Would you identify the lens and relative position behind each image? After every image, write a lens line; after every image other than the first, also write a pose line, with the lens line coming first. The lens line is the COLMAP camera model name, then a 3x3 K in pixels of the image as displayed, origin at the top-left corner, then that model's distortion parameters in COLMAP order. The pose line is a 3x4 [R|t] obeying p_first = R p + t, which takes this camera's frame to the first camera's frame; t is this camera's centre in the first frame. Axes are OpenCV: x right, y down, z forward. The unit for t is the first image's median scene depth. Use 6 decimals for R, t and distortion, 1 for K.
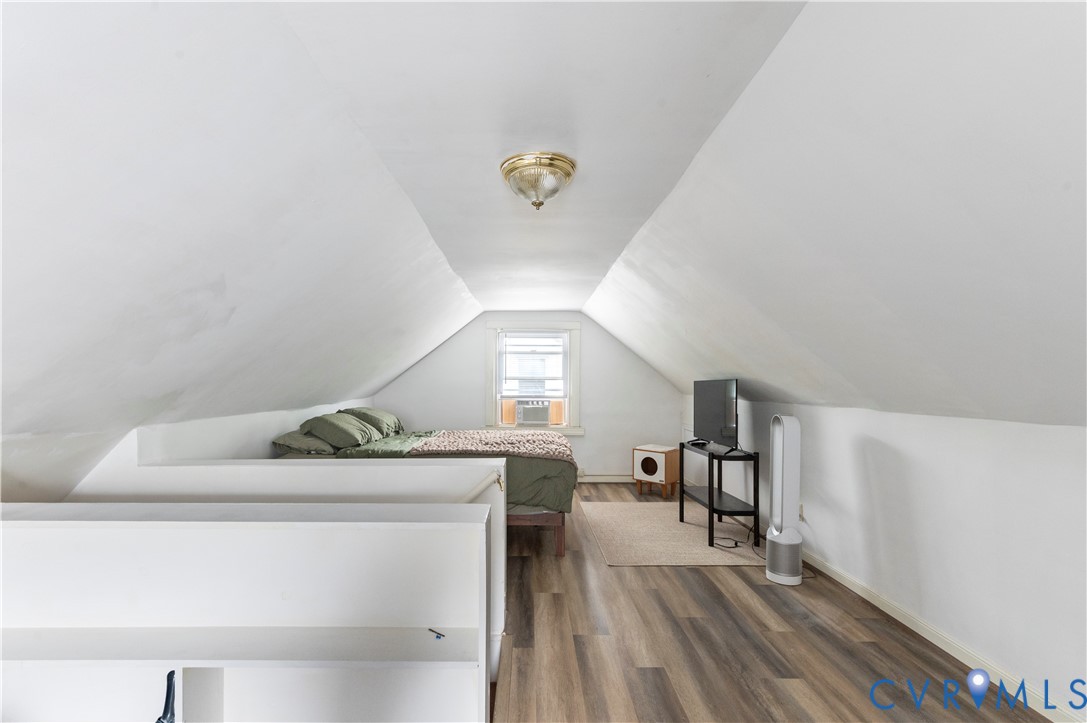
lens RADIAL K [[492.5, 0, 530.4], [0, 492.5, 377.3], [0, 0, 1]] dist [0.003574, -0.000394]
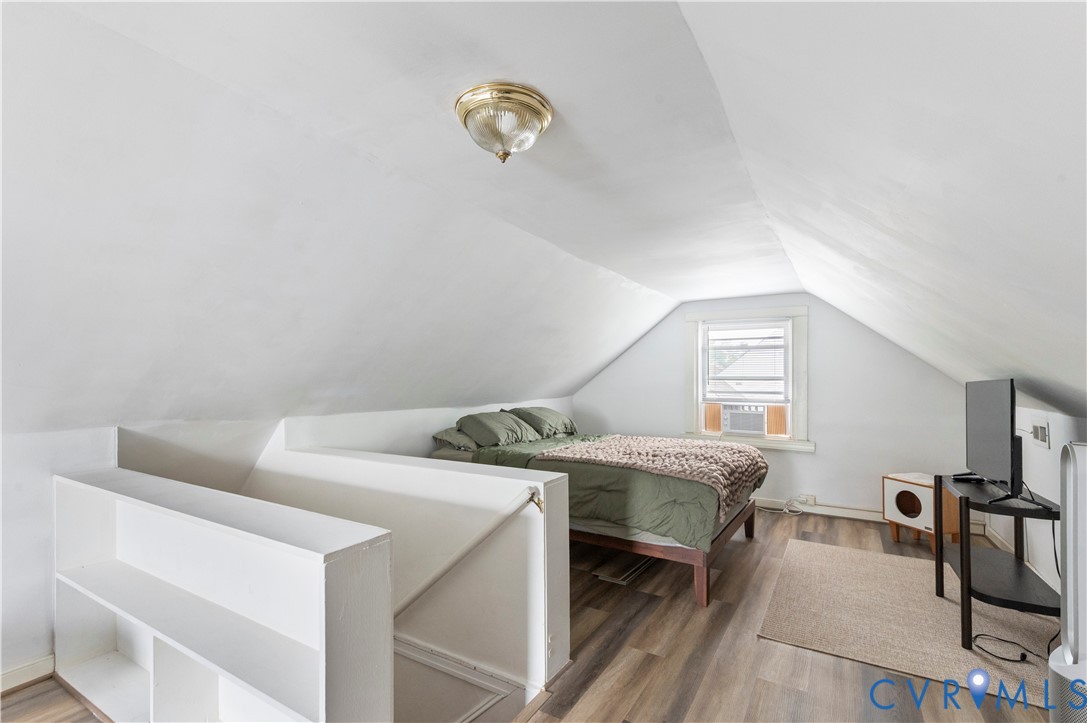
lens RADIAL K [[492.5, 0, 544.9], [0, 492.5, 368.4], [0, 0, 1]] dist [0.003574, -0.000394]
pose [[0.849721, -0.012813, -0.527077, 0.216956], [0.002042, 0.999777, -0.021011, 0.003196], [0.527229, 0.016777, 0.849558, 0.164833]]
